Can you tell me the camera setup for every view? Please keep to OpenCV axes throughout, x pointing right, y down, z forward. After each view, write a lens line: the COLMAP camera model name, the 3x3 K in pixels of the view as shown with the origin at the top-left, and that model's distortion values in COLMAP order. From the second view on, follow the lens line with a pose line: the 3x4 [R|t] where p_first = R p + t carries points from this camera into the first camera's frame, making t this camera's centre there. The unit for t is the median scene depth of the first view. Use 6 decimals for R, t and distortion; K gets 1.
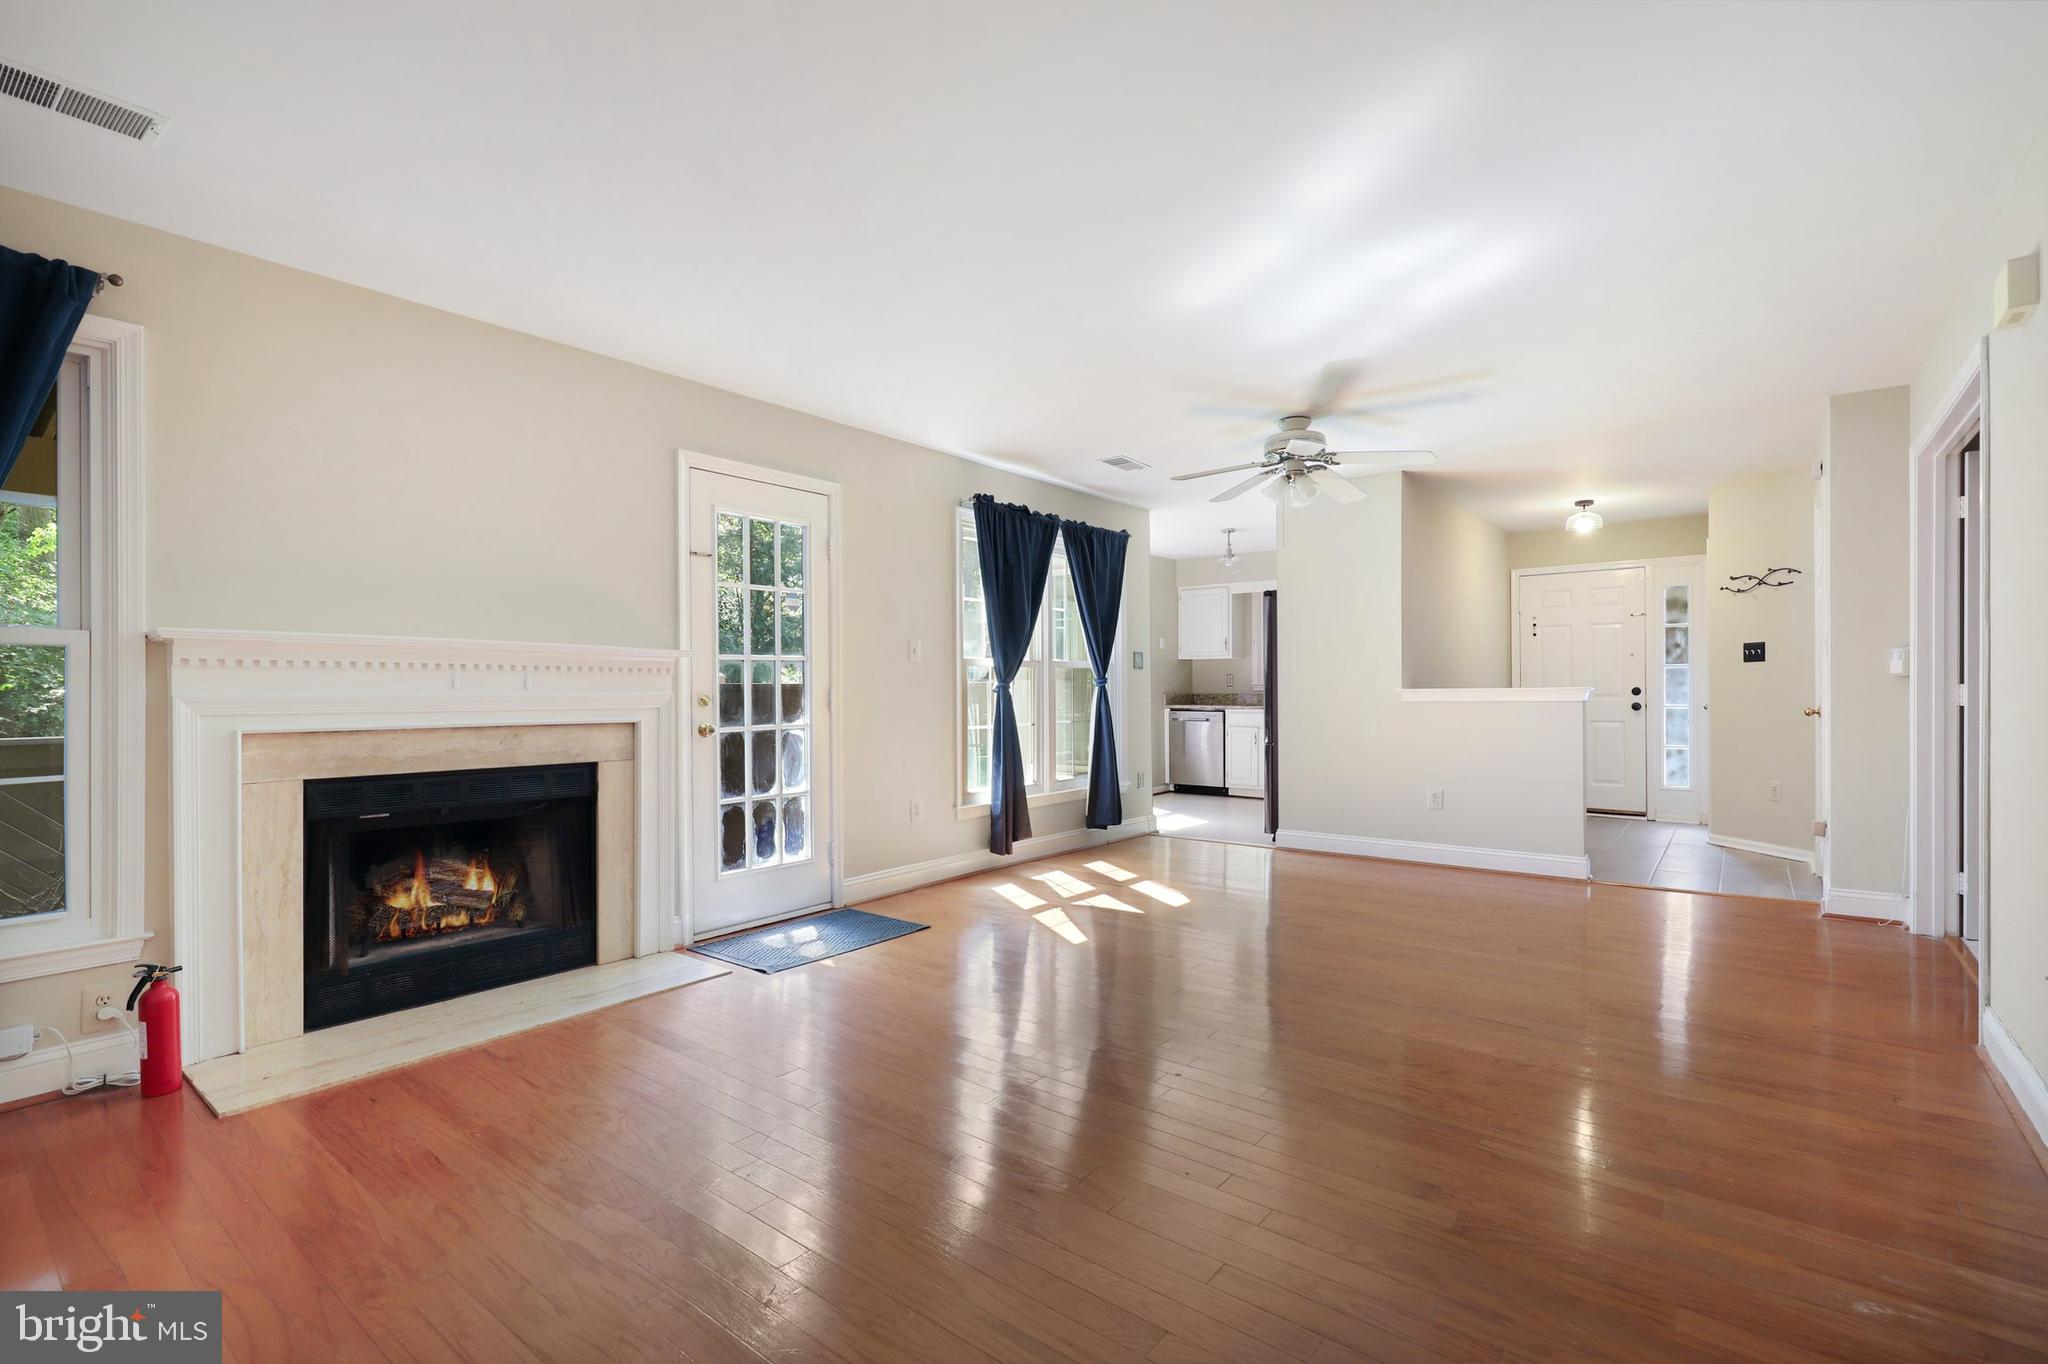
lens RADIAL K [[923.1, 0, 1023.3], [0, 923.1, 690.9], [0, 0, 1]] dist [0.001107, -0.000511]
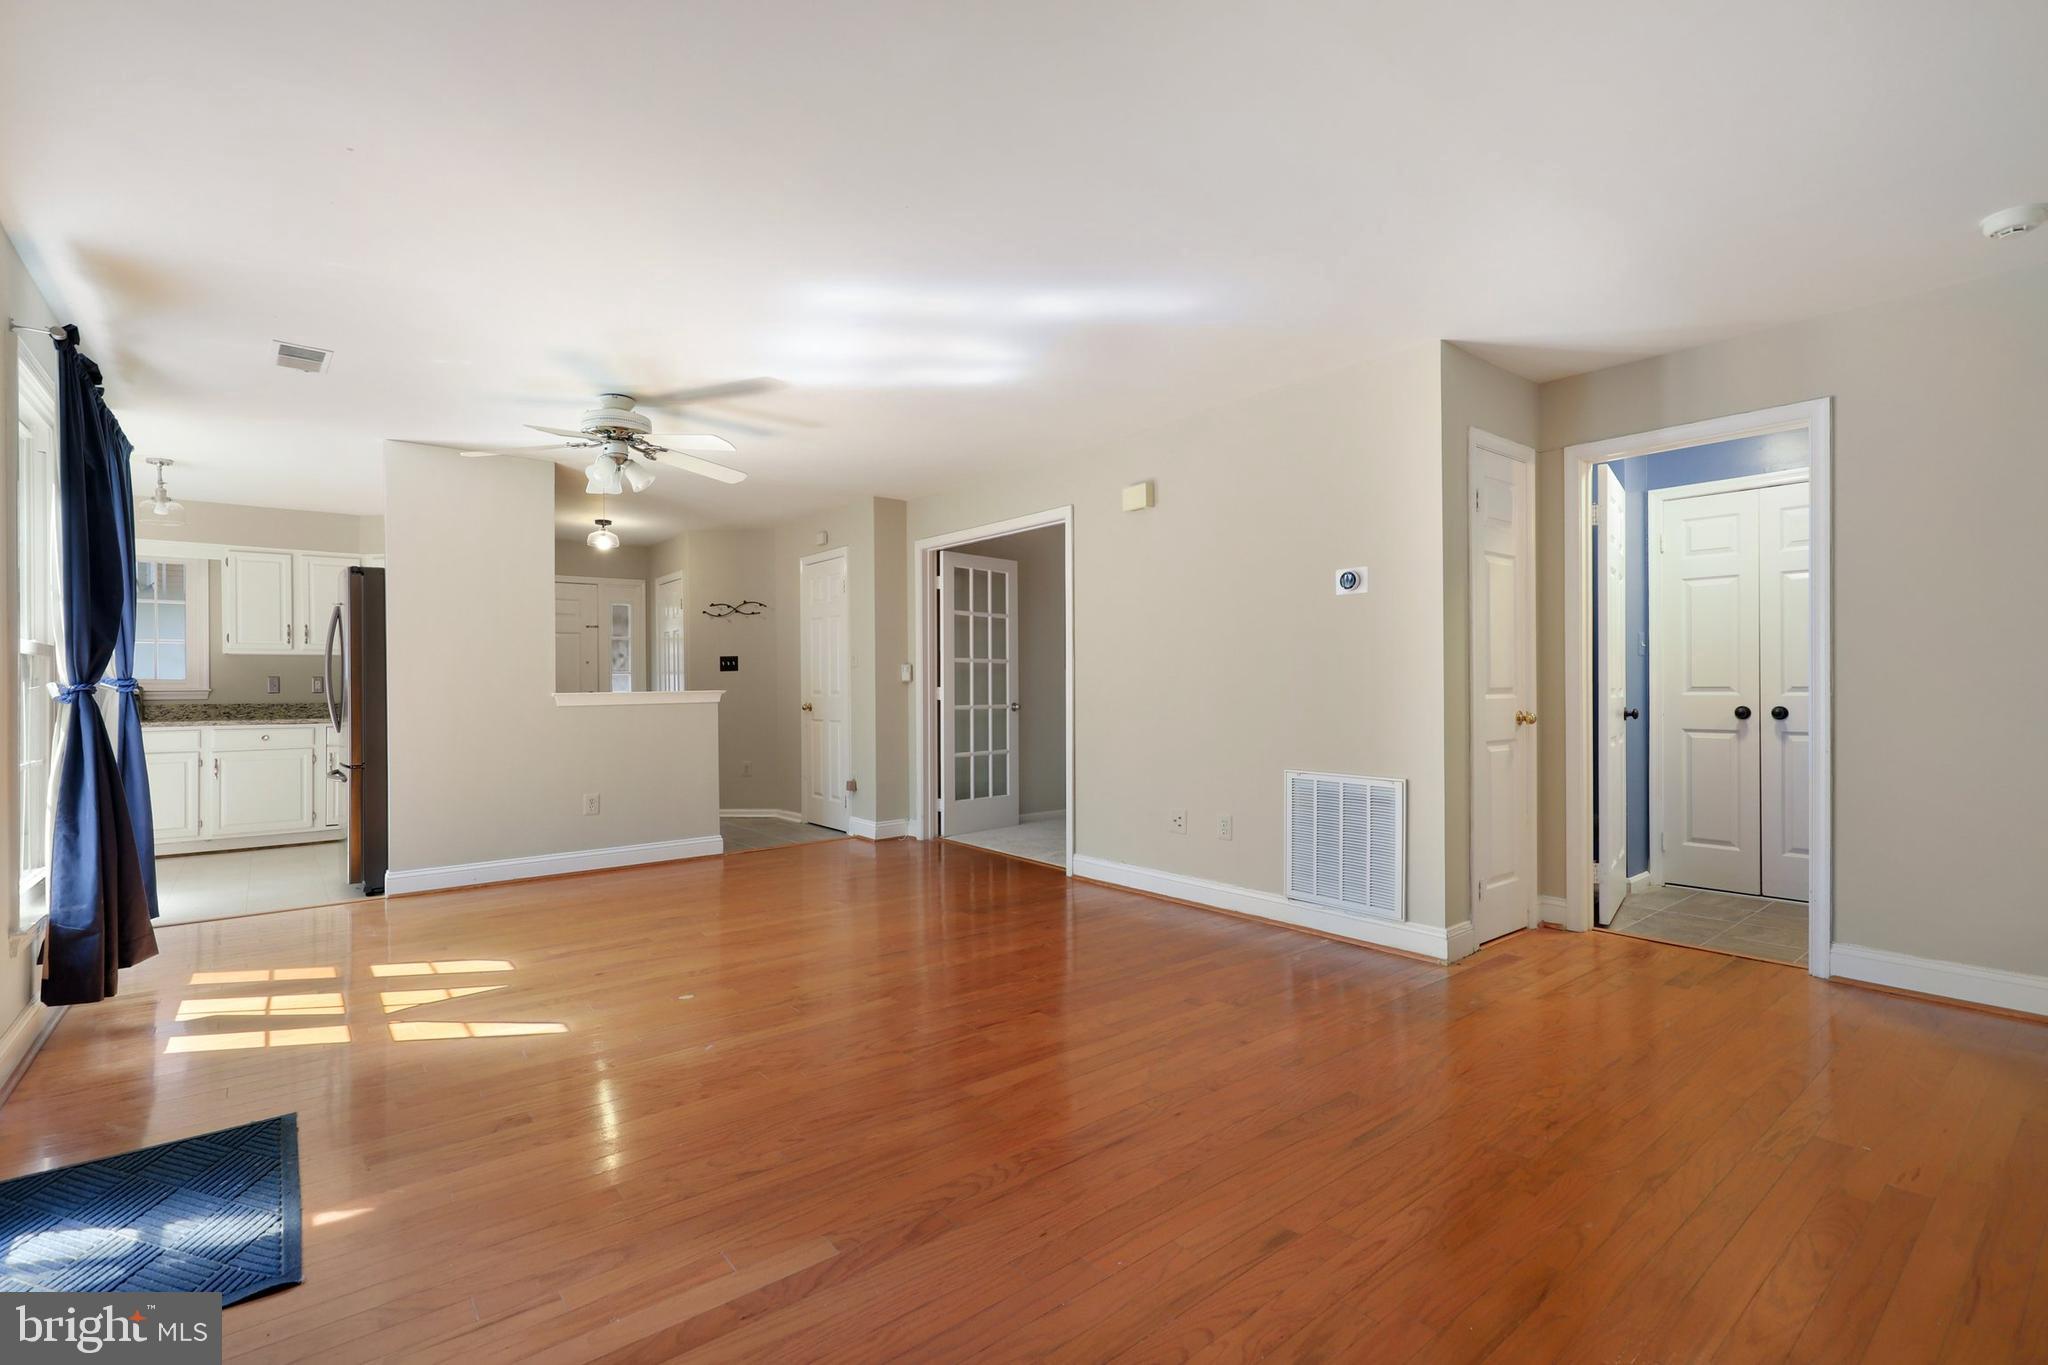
lens RADIAL K [[923.1, 0, 1022.8], [0, 923.1, 685.5], [0, 0, 1]] dist [0.001107, -0.000511]
pose [[0.219864, 0.004269, 0.975521, -0.364532], [0.011415, 0.999911, -0.006948, 0.002655], [-0.975464, 0.012663, 0.219796, 0.295019]]
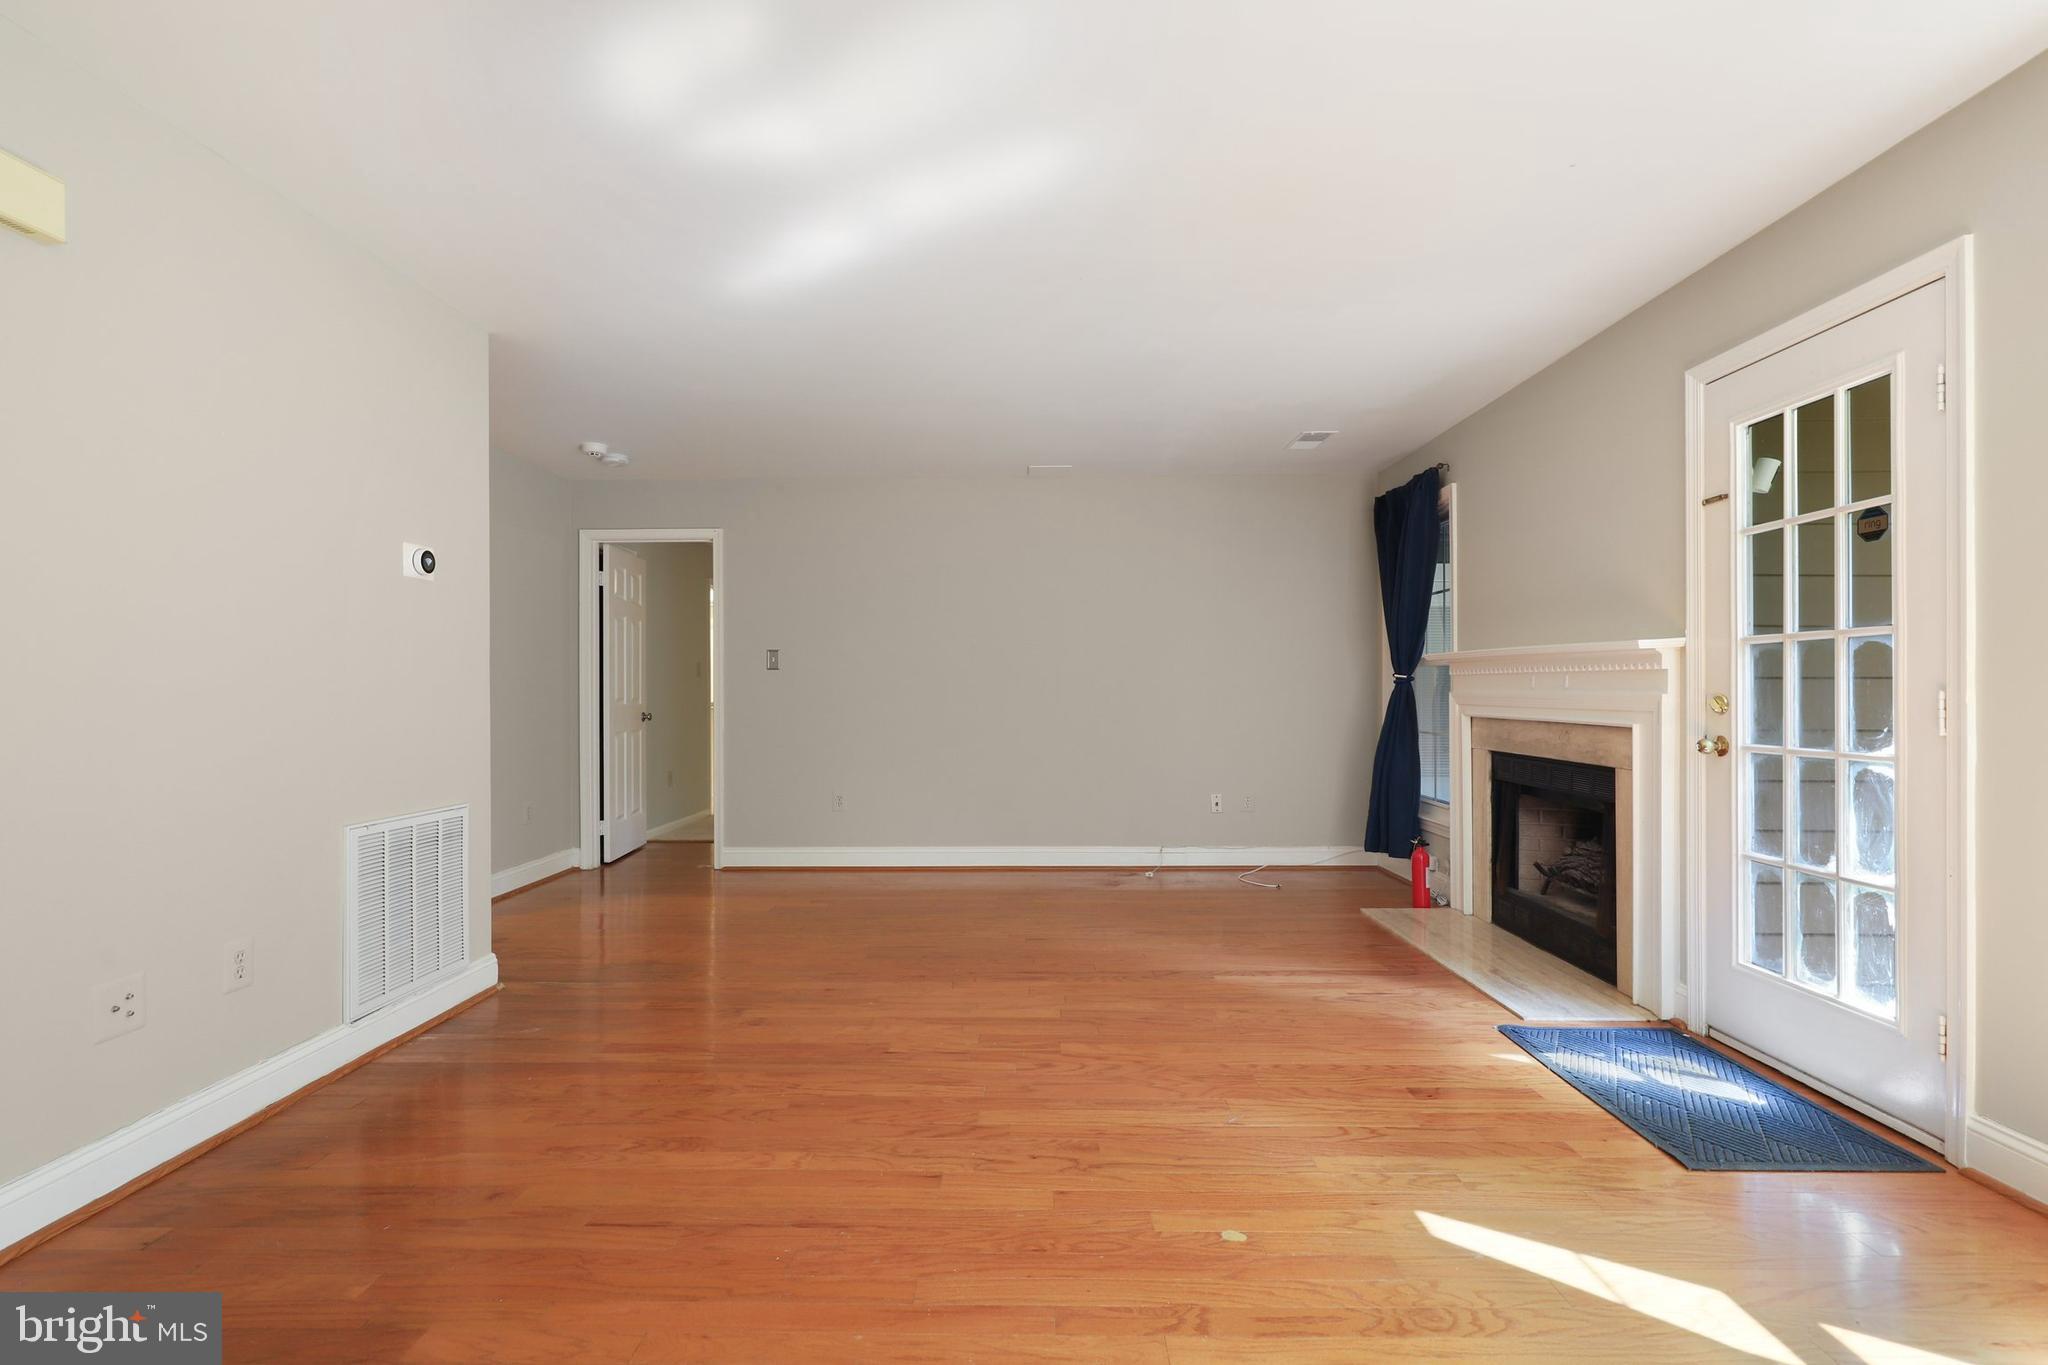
lens RADIAL K [[923.1, 0, 1033.1], [0, 923.1, 684.6], [0, 0, 1]] dist [0.001107, -0.000511]
pose [[-0.784732, 0.000584, -0.619835, 0.321575], [0.003348, 0.999989, -0.003296, -0.002712], [0.619826, -0.004662, -0.784725, 0.779660]]
